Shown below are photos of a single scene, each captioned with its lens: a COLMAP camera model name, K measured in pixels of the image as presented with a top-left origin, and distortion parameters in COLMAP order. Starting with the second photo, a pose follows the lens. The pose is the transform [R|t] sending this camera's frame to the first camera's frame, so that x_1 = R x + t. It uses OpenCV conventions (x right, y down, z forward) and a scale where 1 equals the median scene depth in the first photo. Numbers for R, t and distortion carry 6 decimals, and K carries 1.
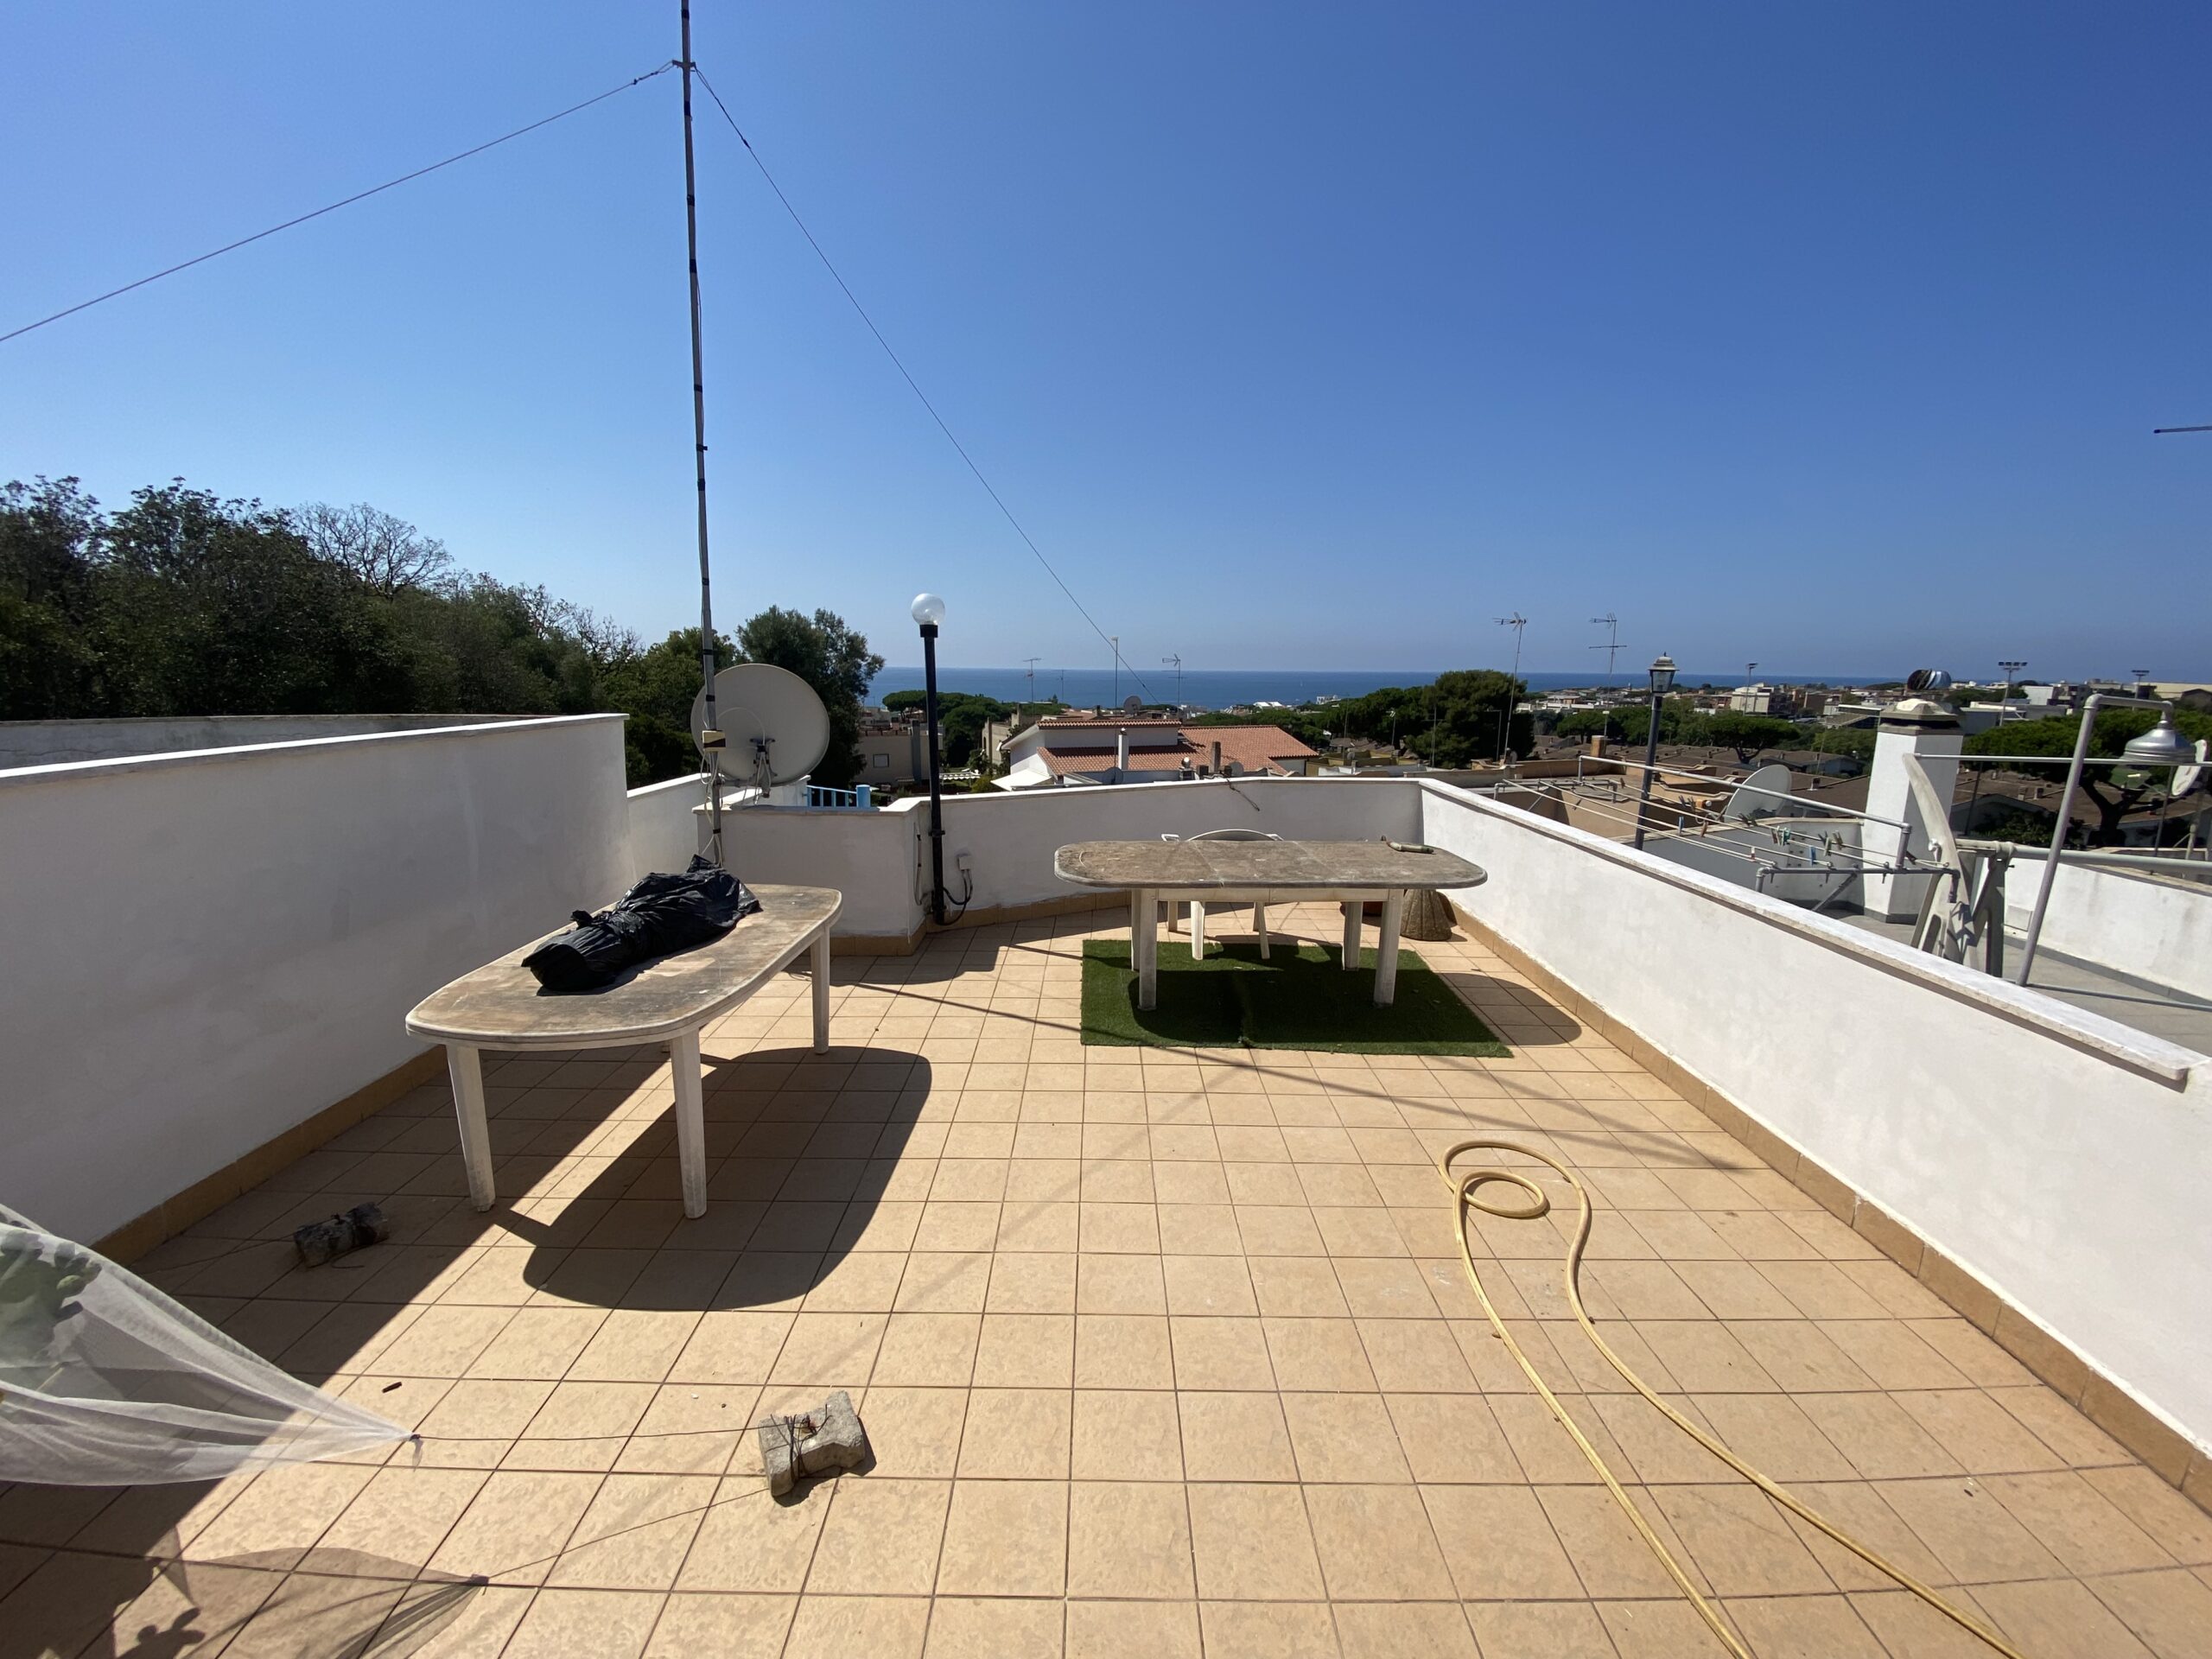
lens RADIAL K [[895.4, 0, 1095.7], [0, 895.4, 833.5], [0, 0, 1]] dist [0.045180, -0.034116]
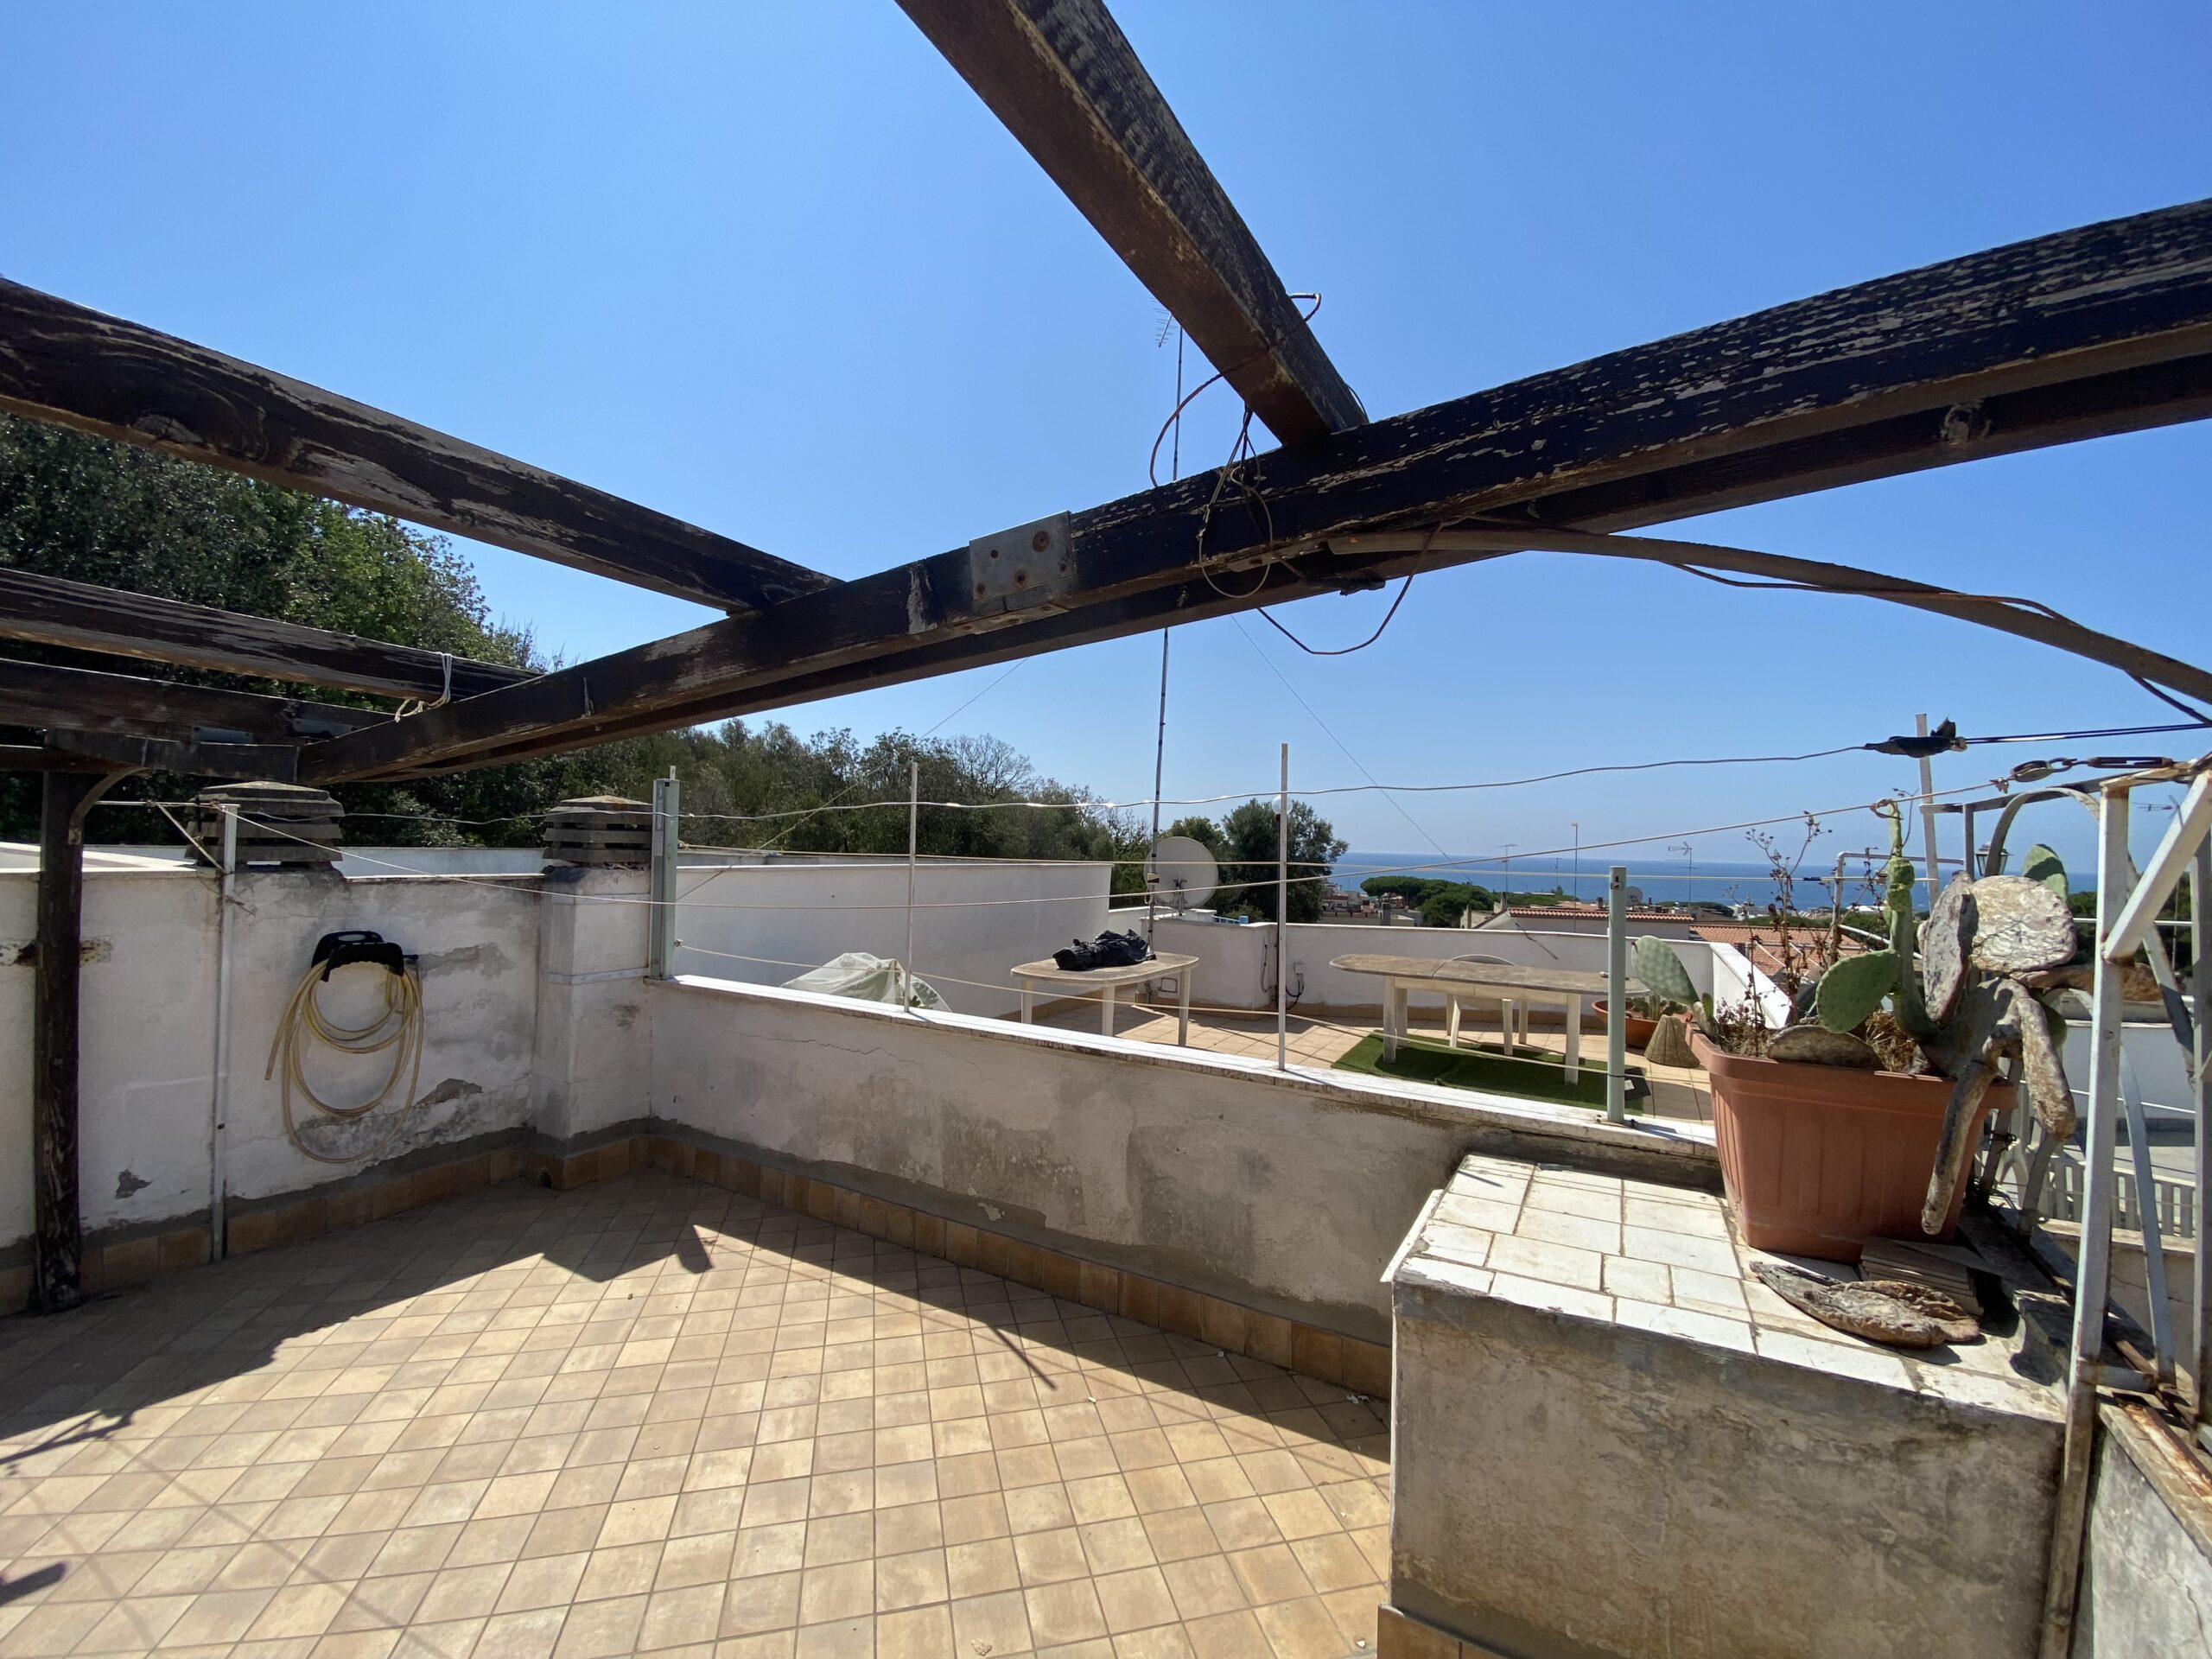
lens RADIAL K [[895.4, 0, 1095.7], [0, 895.4, 833.5], [0, 0, 1]] dist [0.045180, -0.034116]
pose [[0.865502, 0.007430, -0.500850, 0.055266], [-0.108997, 0.978724, -0.173835, 0.019369], [0.488902, 0.205046, 0.847898, -0.086676]]
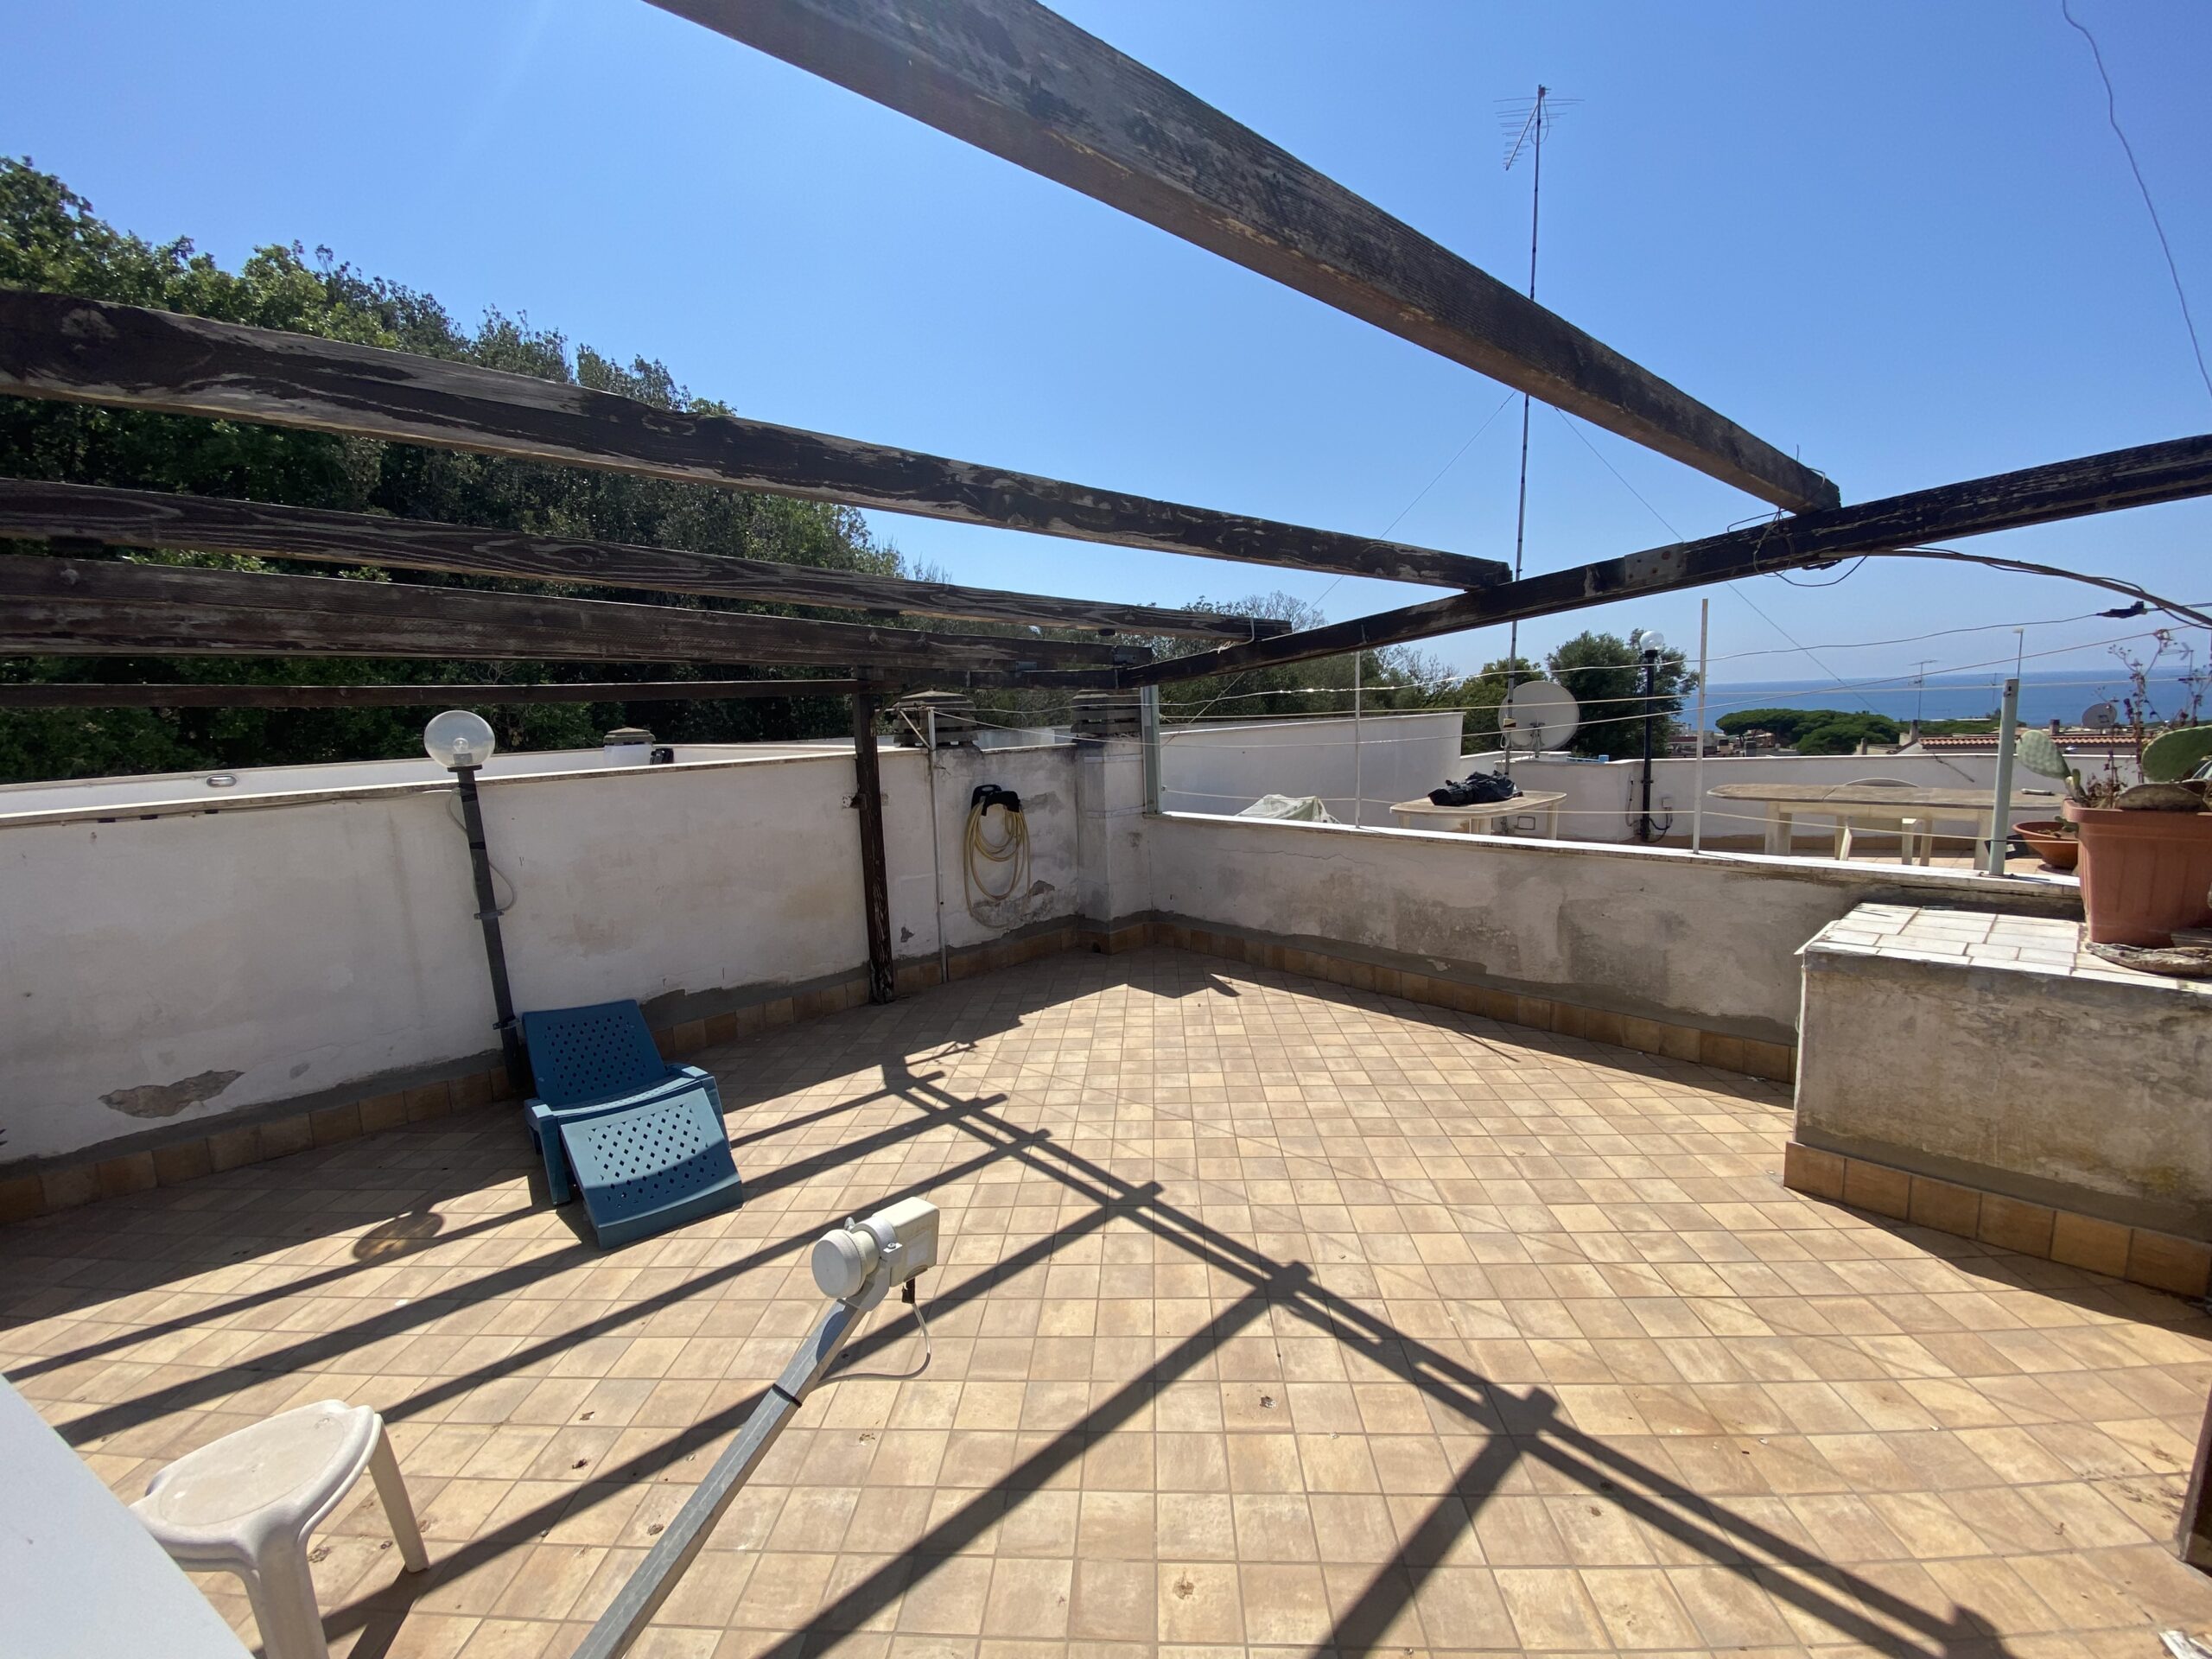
lens RADIAL K [[890.9, 0, 1078.9], [0, 890.9, 832.5], [0, 0, 1]] dist [0.007082, -0.016441]
pose [[0.657377, 0.063206, -0.750907, 0.061229], [-0.086919, 0.996185, 0.007759, 0.028574], [0.748532, 0.060167, 0.660363, -0.136686]]
